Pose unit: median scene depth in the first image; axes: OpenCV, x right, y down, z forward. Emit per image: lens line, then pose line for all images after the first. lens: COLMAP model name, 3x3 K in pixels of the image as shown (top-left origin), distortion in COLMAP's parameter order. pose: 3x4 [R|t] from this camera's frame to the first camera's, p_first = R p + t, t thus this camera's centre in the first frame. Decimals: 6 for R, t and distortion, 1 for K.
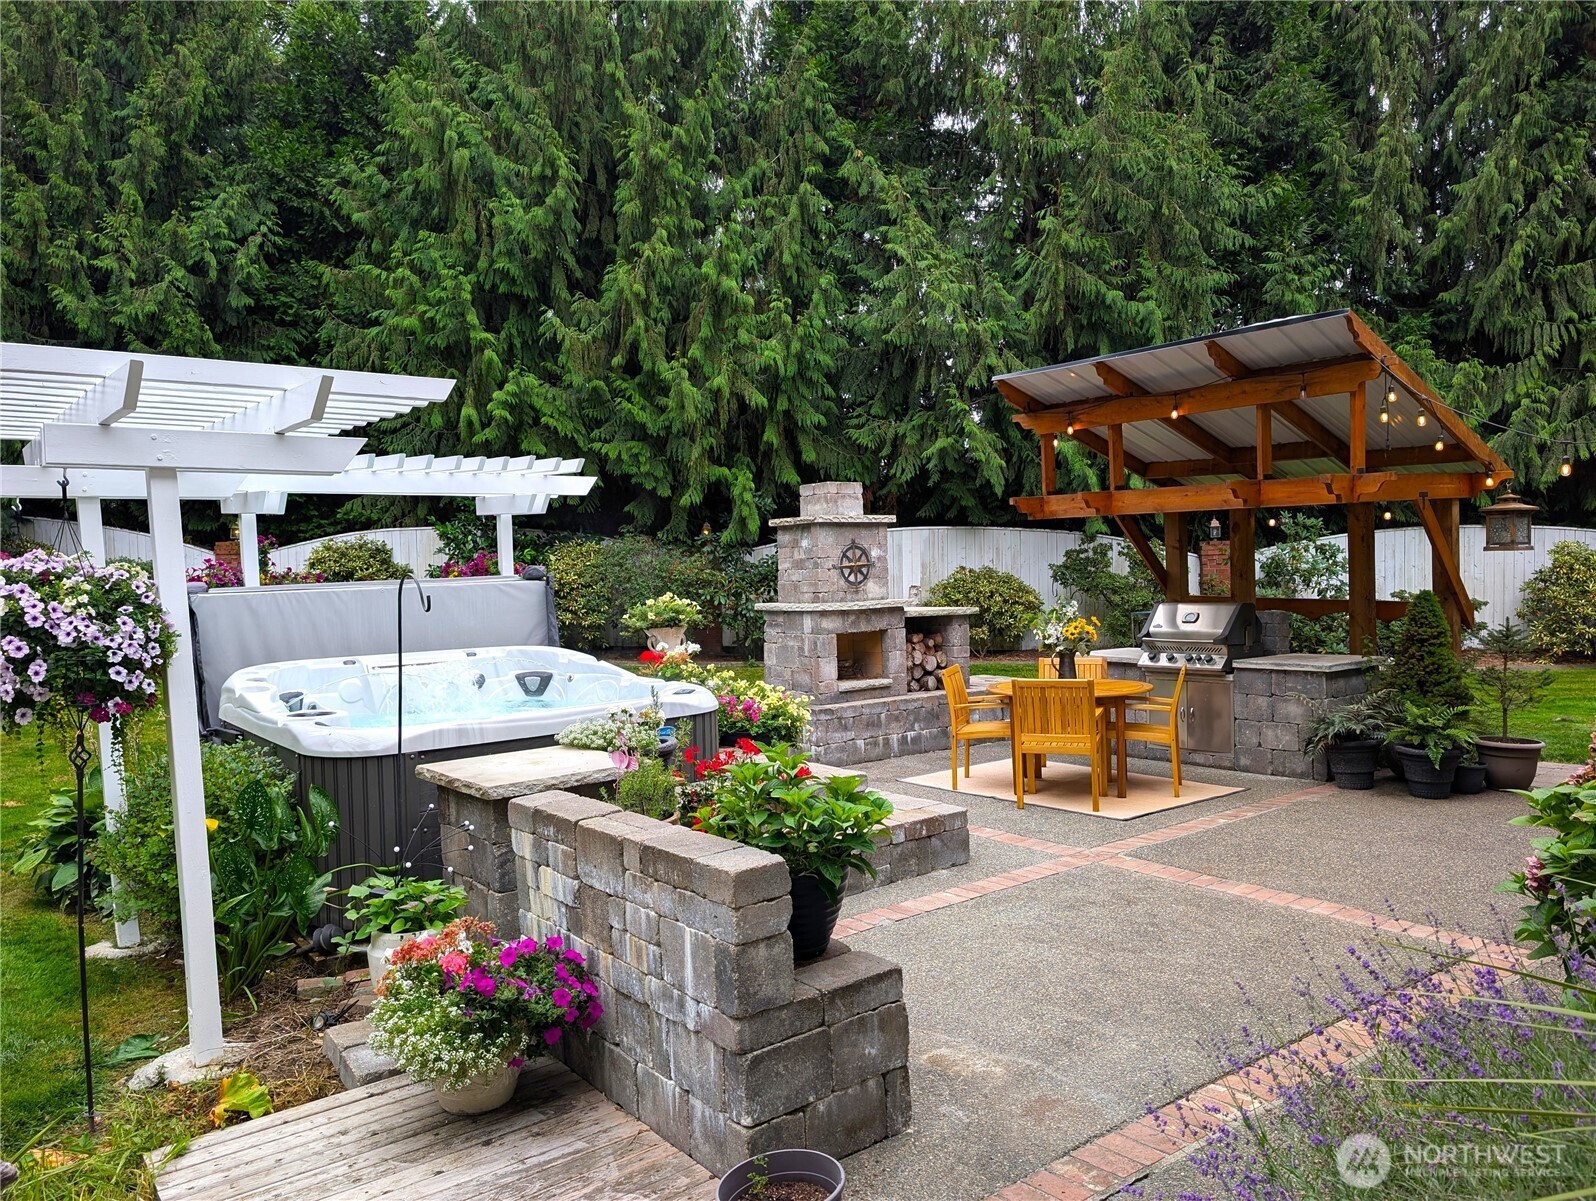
lens RADIAL K [[1127.8, 0, 768.5], [0, 1127.8, 614.2], [0, 0, 1]] dist [0.026466, -0.024189]
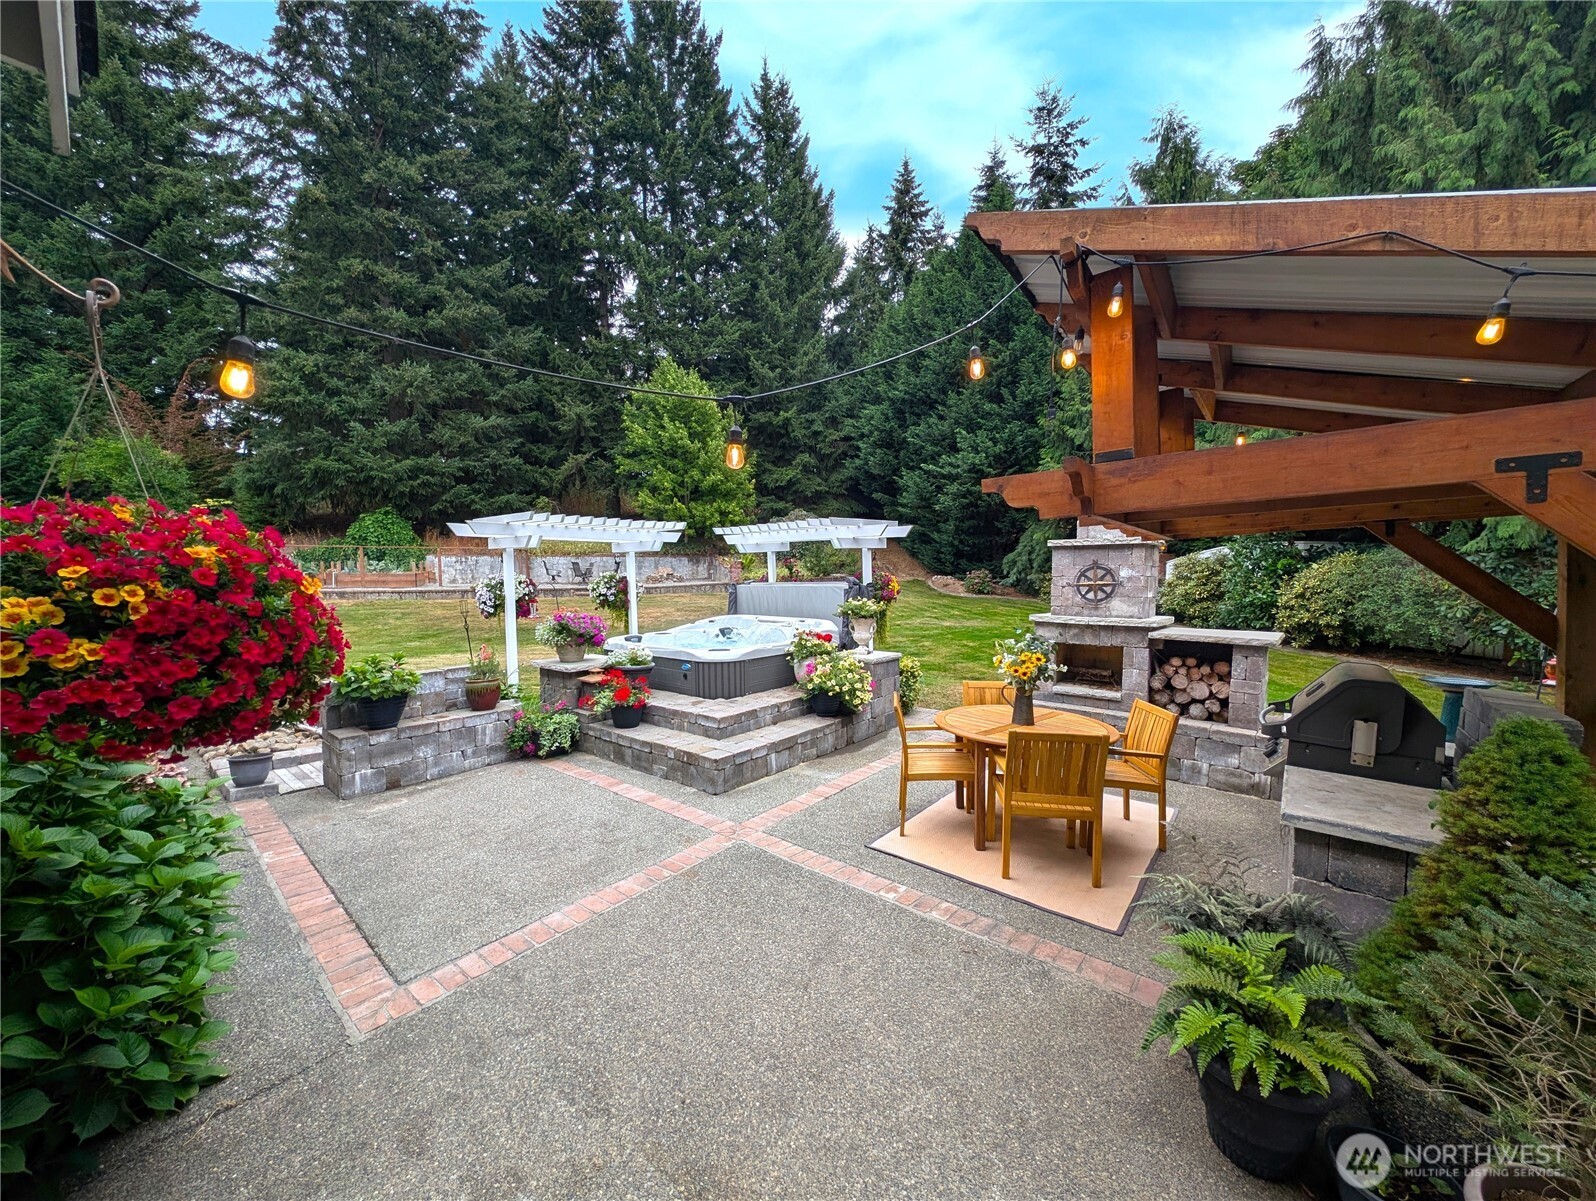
lens RADIAL K [[593.3, 0, 792.7], [0, 593.3, 608.6], [0, 0, 1]] dist [0.001698, -0.000352]
pose [[0.228658, 0.085739, -0.969724, 0.338332], [-0.048468, 0.995881, 0.076623, -0.029293], [0.972300, 0.029480, 0.231872, 0.341113]]
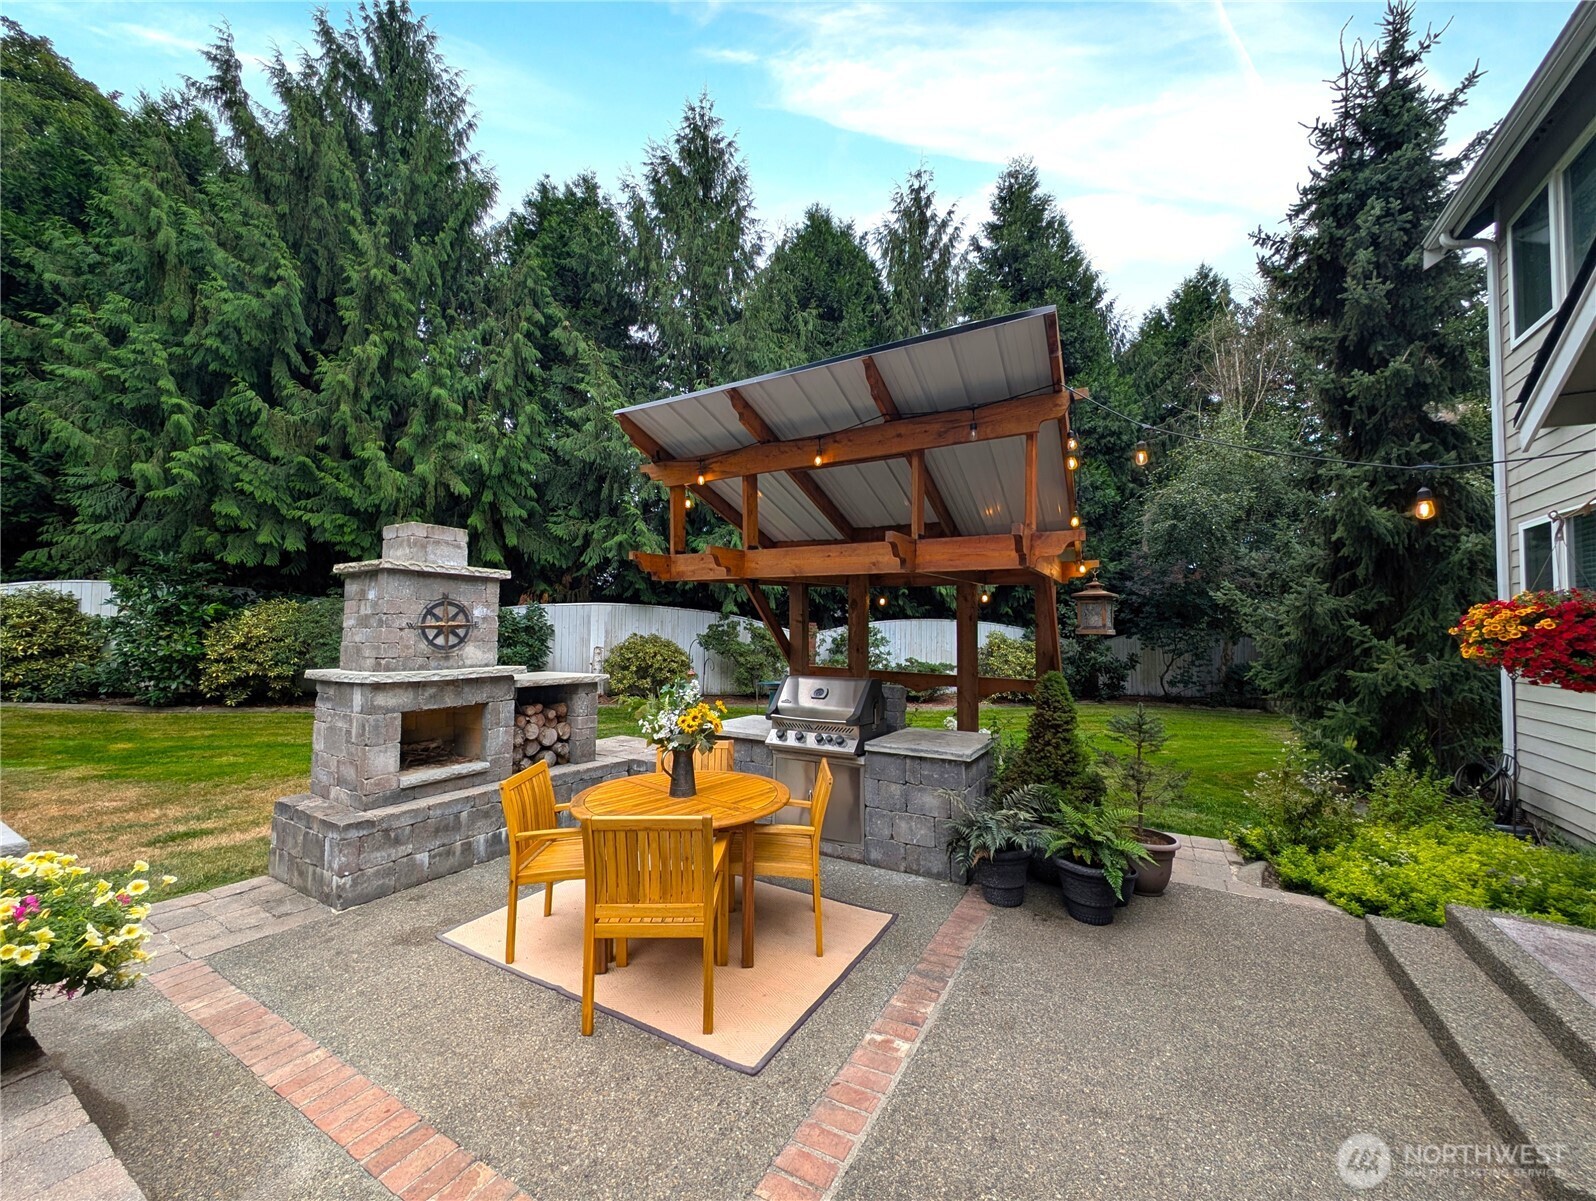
lens RADIAL K [[593.3, 0, 795.6], [0, 593.3, 608.7], [0, 0, 1]] dist [0.001698, -0.000352]
pose [[0.924185, 0.049762, 0.378689, 0.087590], [-0.016697, 0.995792, -0.090104, -0.012143], [-0.381579, 0.076950, 0.921128, 0.293689]]
